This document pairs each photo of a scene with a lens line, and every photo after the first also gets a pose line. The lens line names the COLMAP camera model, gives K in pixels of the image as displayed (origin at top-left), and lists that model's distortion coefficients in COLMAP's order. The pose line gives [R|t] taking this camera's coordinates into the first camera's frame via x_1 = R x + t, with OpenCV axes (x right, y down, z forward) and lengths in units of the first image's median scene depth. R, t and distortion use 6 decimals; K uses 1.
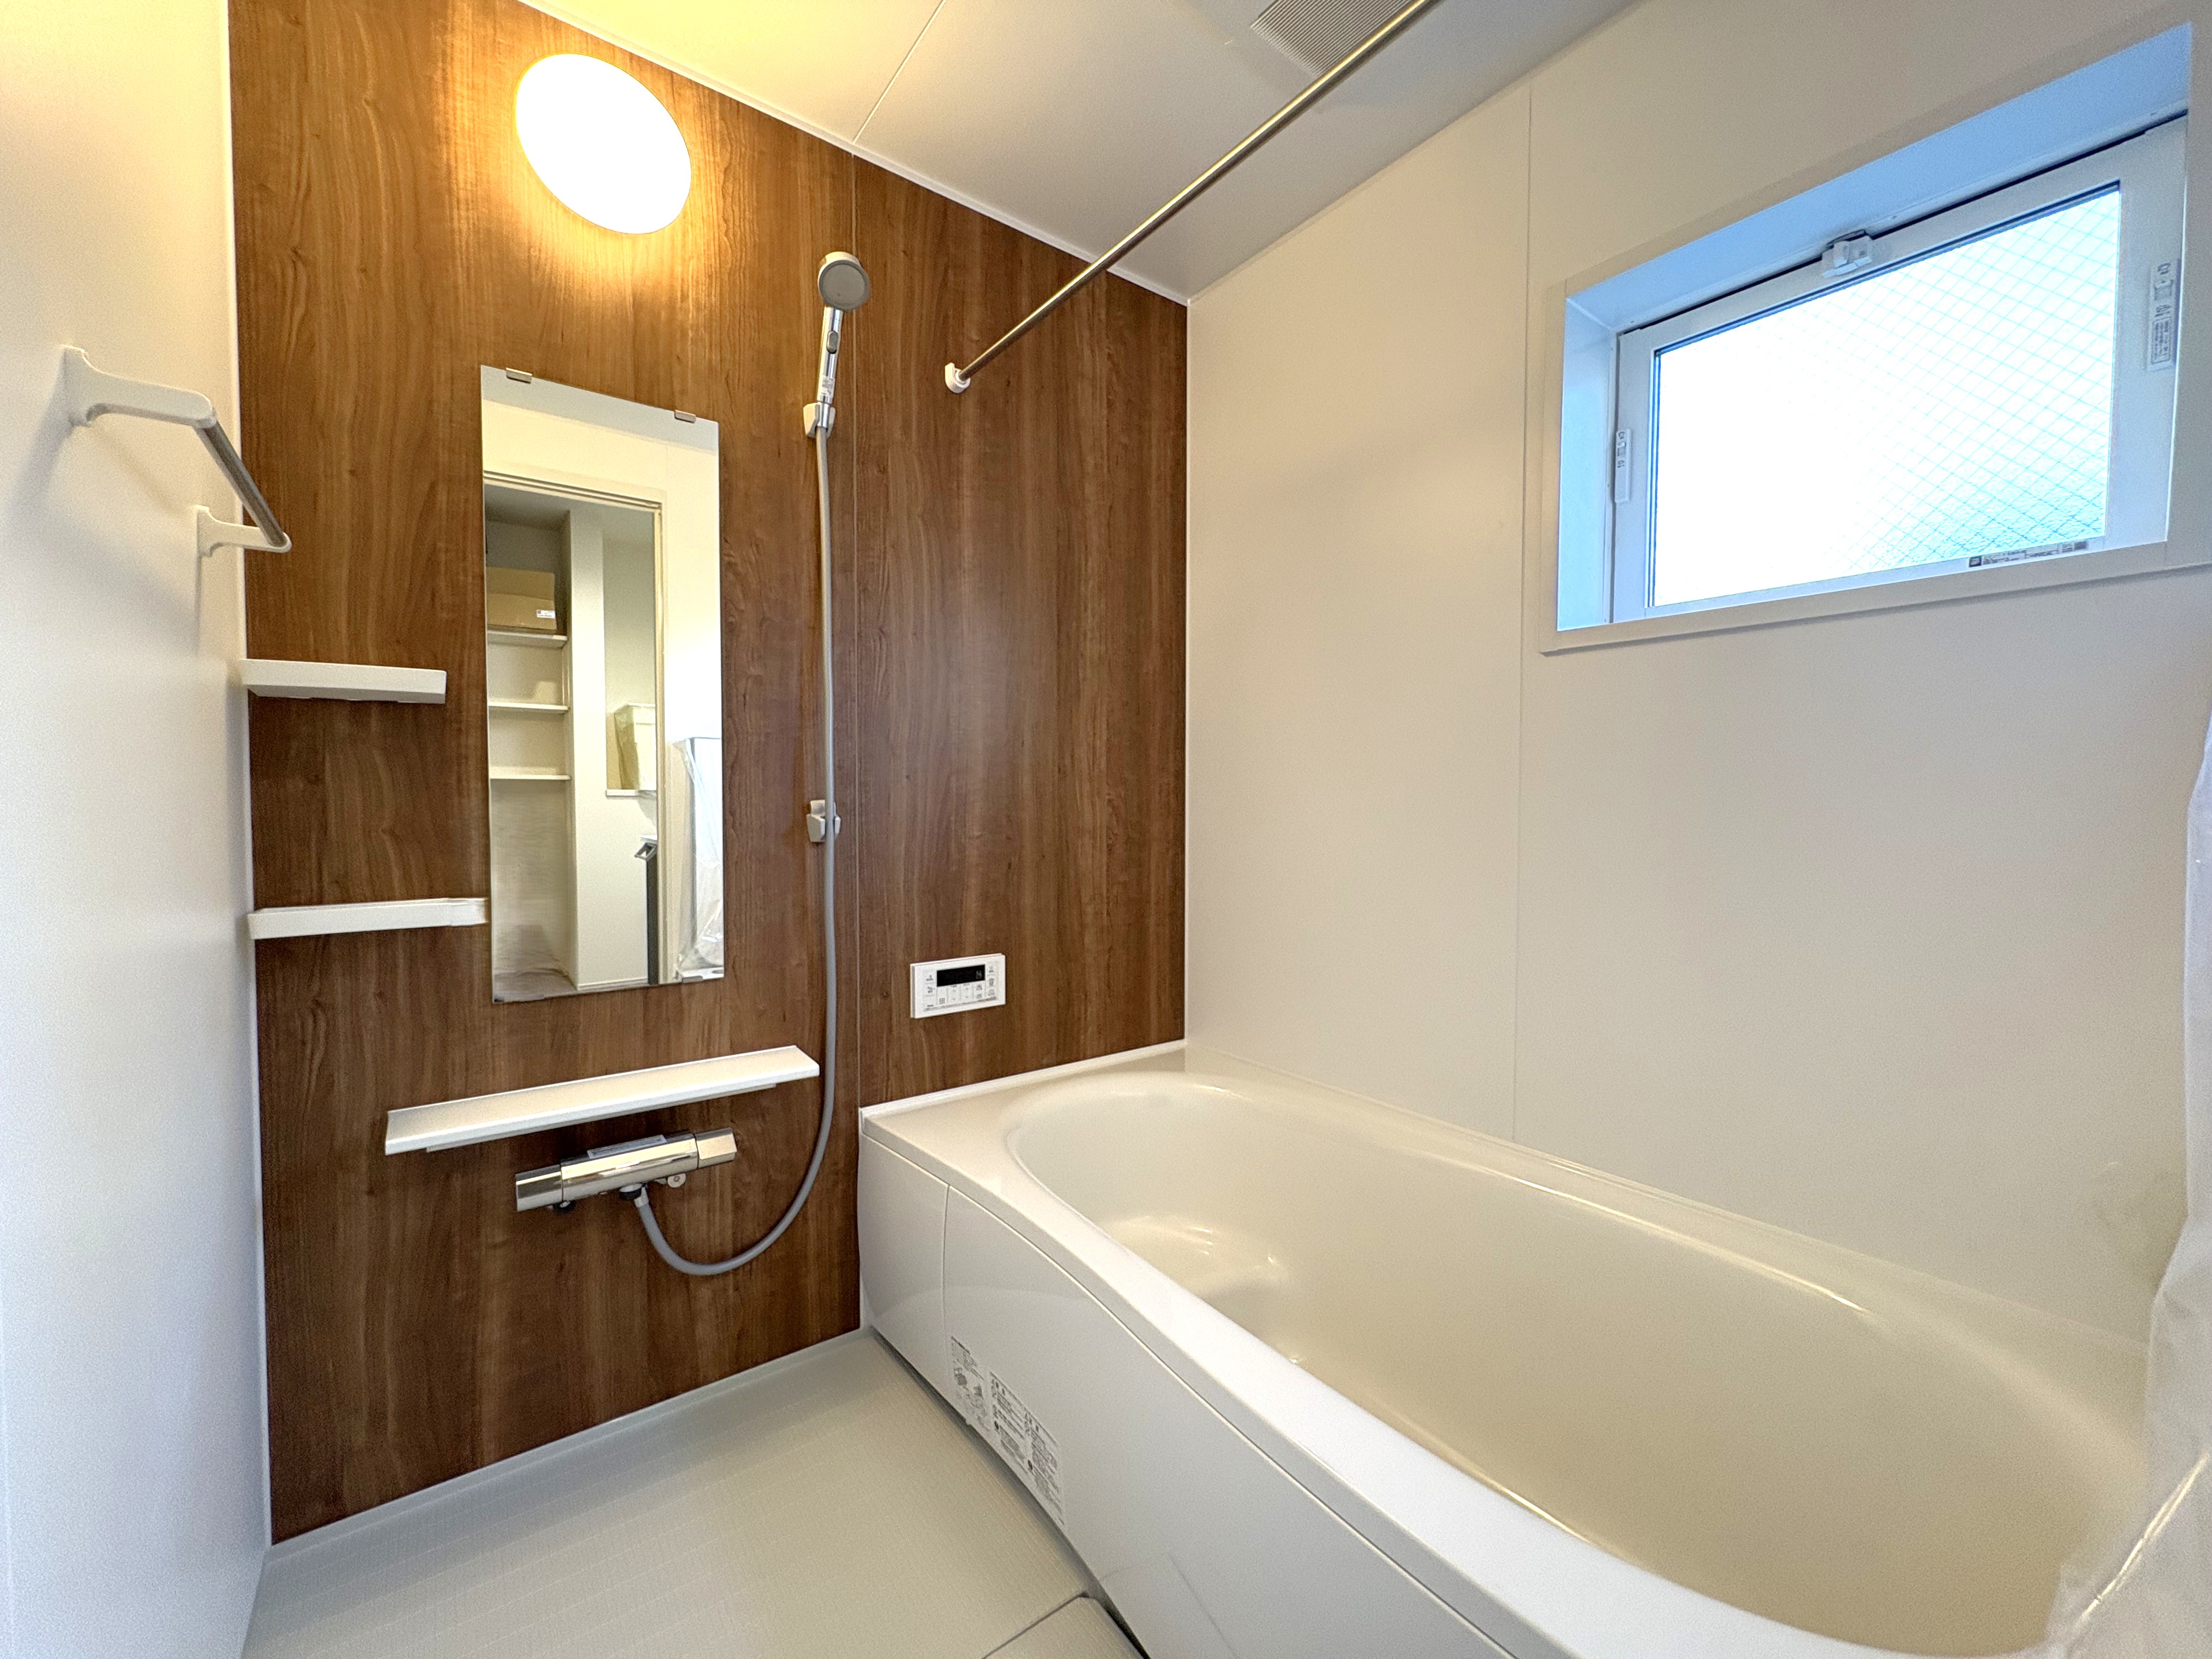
lens RADIAL K [[879.9, 0, 1109.7], [0, 879.9, 830.0], [0, 0, 1]] dist [0.001991, 0.000158]
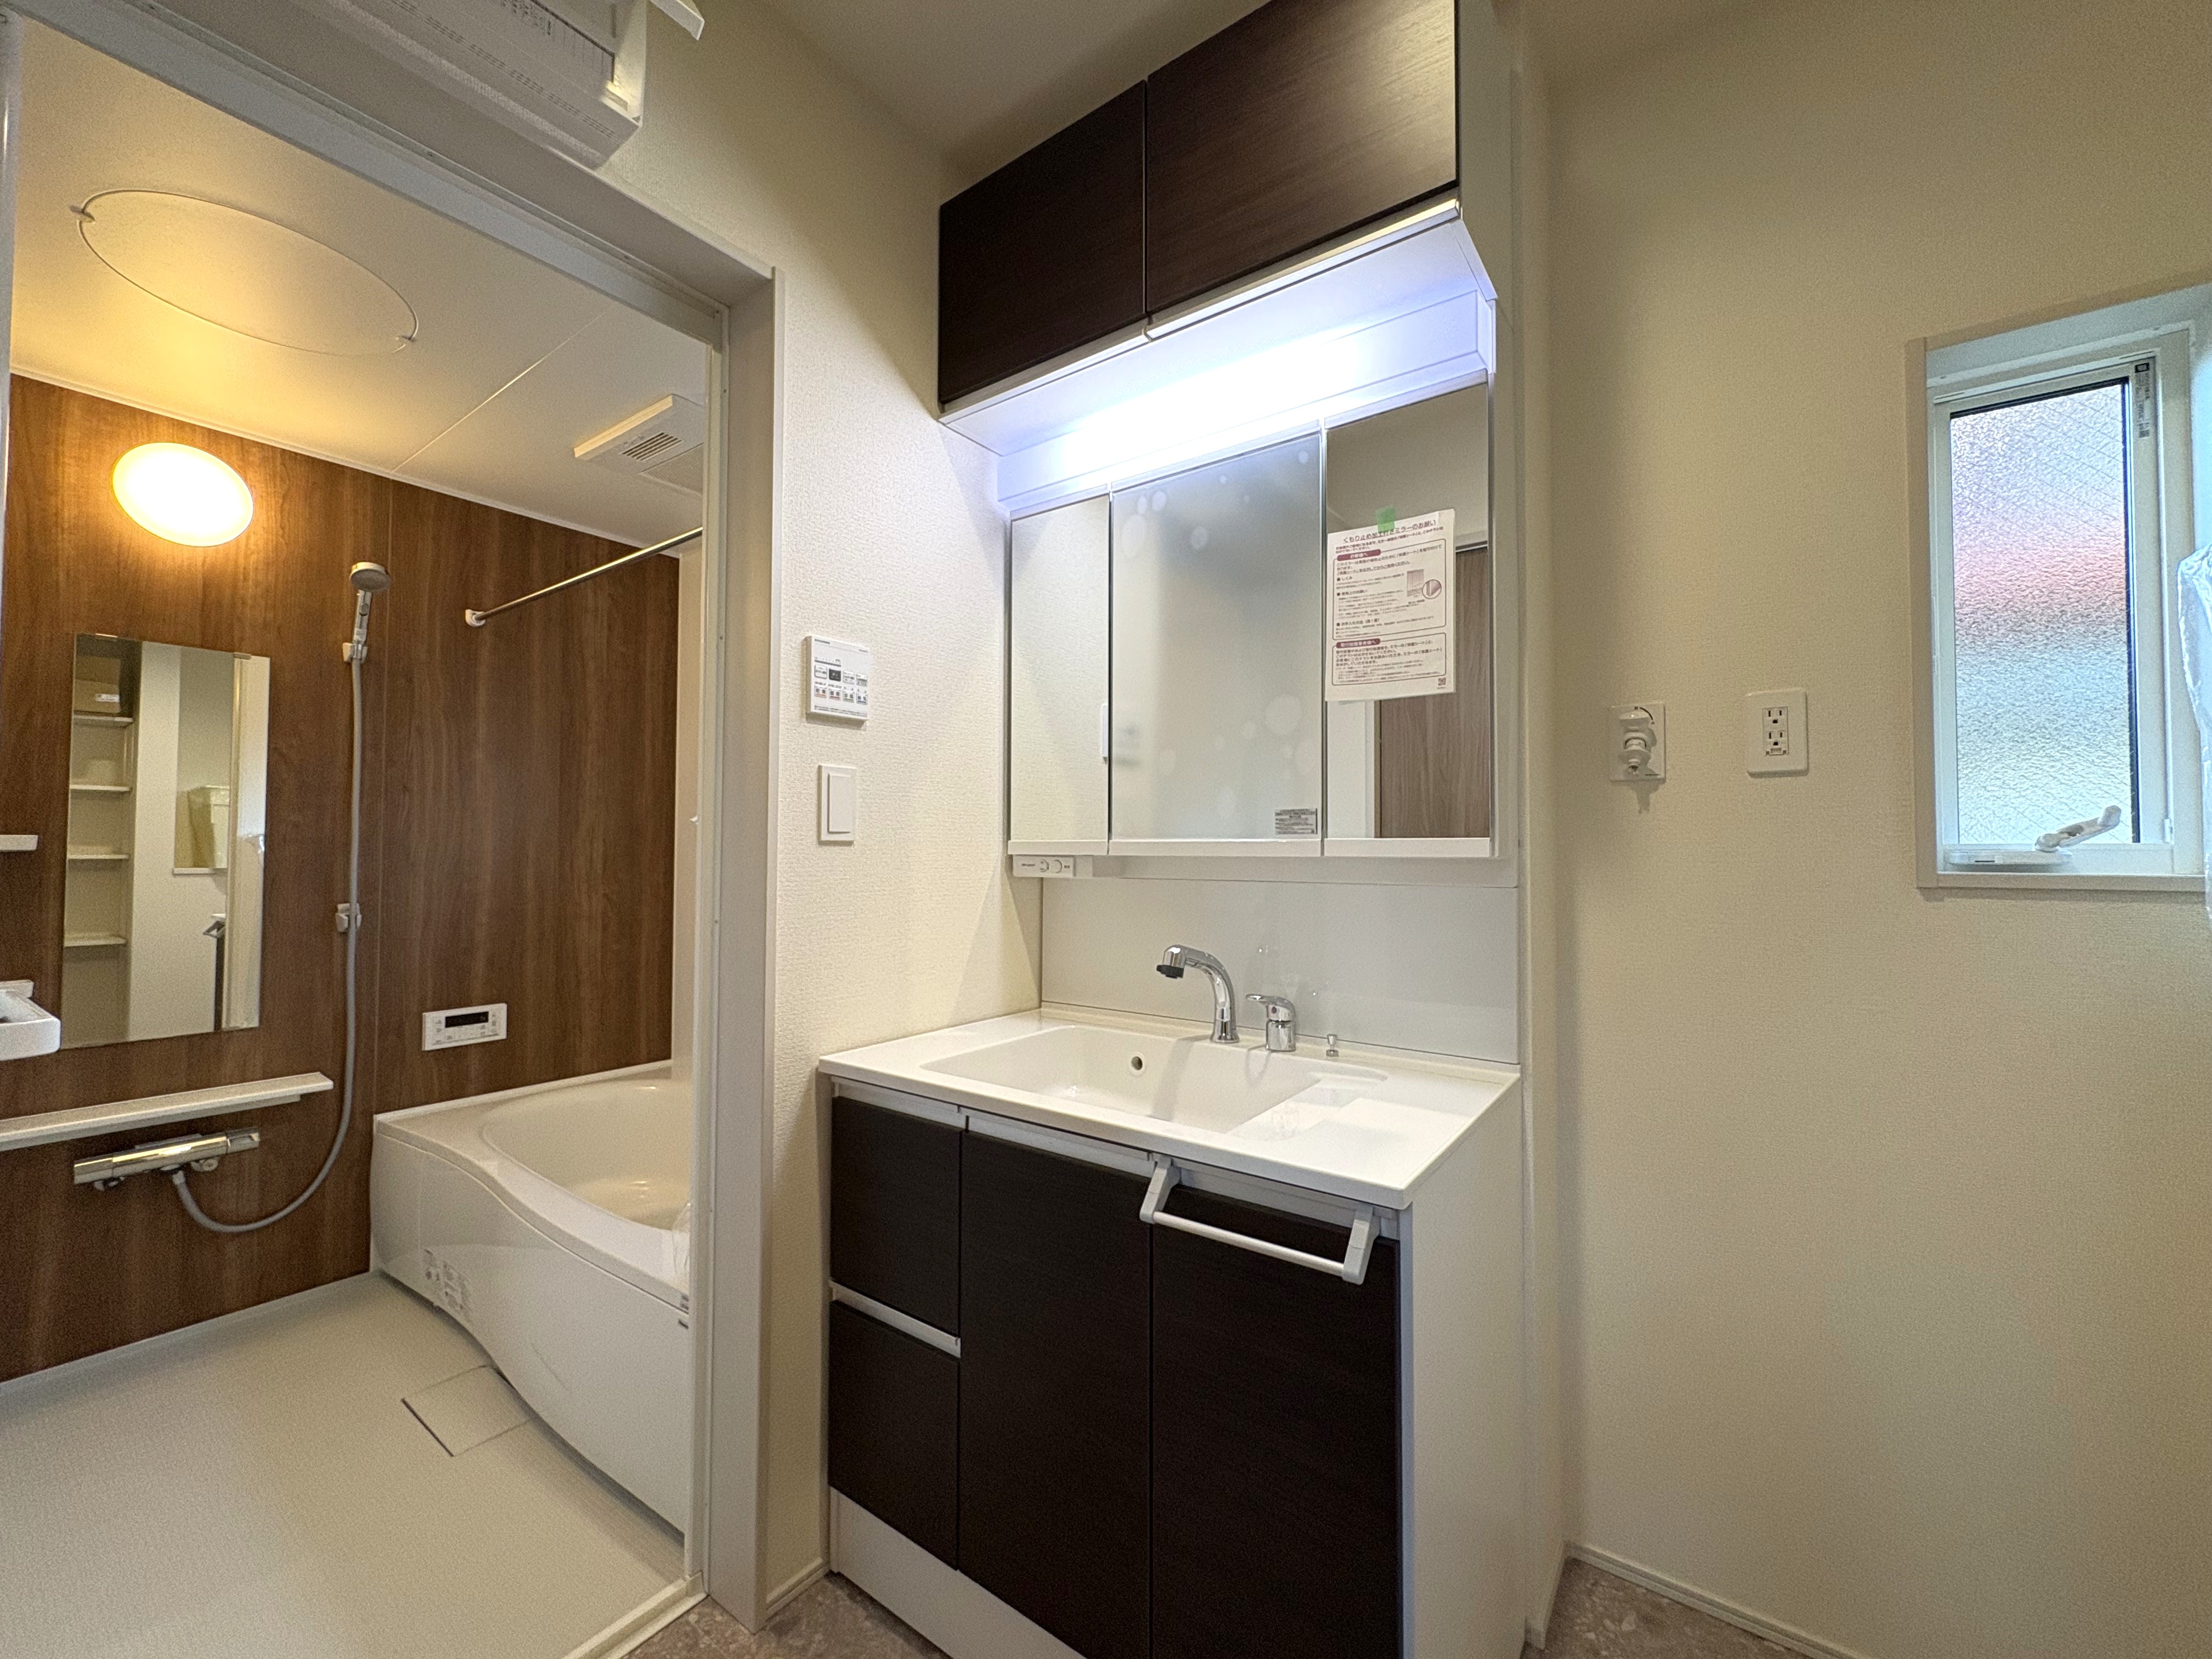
lens RADIAL K [[879.9, 0, 1103.2], [0, 879.9, 830.7], [0, 0, 1]] dist [0.001991, 0.000158]
pose [[0.958833, 0.008281, 0.283849, 0.449036], [0.008107, 0.998369, -0.056513, -0.059029], [-0.283854, 0.056488, 0.957202, -0.754607]]
